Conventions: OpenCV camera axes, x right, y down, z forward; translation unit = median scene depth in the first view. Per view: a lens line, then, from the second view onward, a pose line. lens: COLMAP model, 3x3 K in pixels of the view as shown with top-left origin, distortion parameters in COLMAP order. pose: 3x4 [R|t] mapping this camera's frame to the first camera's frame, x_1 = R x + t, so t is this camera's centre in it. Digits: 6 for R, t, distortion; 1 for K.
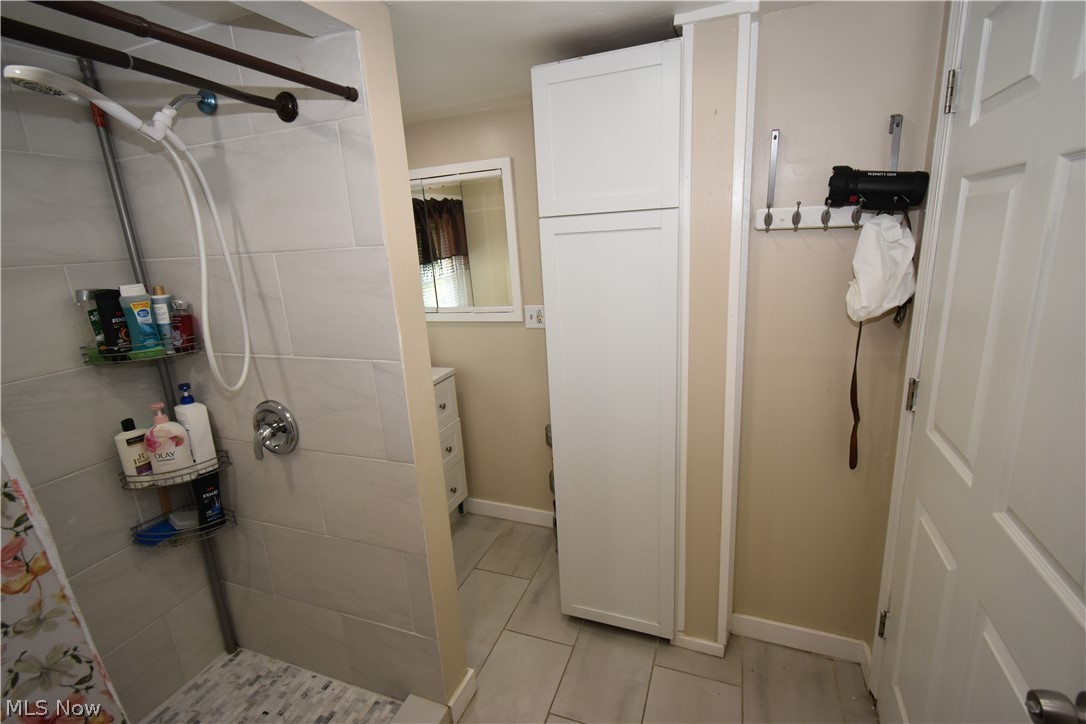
lens RADIAL K [[480.4, 0, 540.7], [0, 480.4, 355.2], [0, 0, 1]] dist [0.003238, -0.001360]
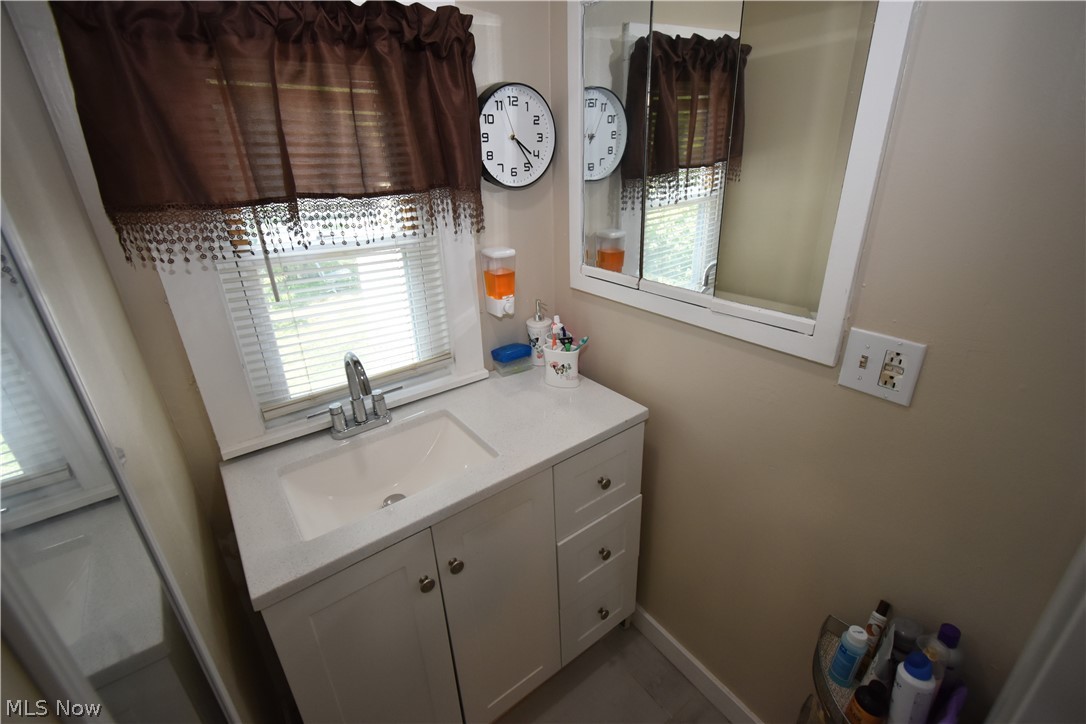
lens RADIAL K [[480.4, 0, 546.3], [0, 480.4, 364.2], [0, 0, 1]] dist [0.003238, -0.001360]
pose [[0.846947, 0.253080, -0.467580, -0.052682], [-0.146305, 0.956429, 0.252664, -0.136239], [0.511151, -0.145584, 0.847071, 0.577614]]
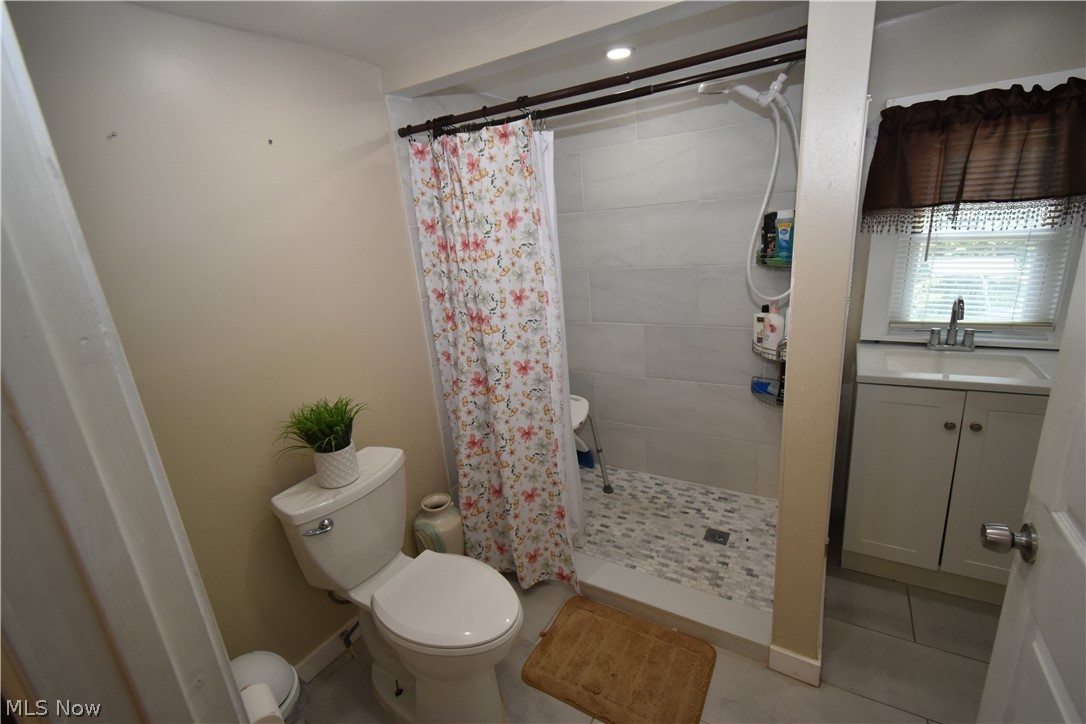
lens RADIAL K [[480.4, 0, 546.8], [0, 480.4, 358.5], [0, 0, 1]] dist [0.003238, -0.001360]
pose [[-0.170930, 0.341059, -0.924371, 0.413341], [-0.138329, 0.920579, 0.365239, -0.098610], [0.975525, 0.190298, -0.110176, 0.342919]]
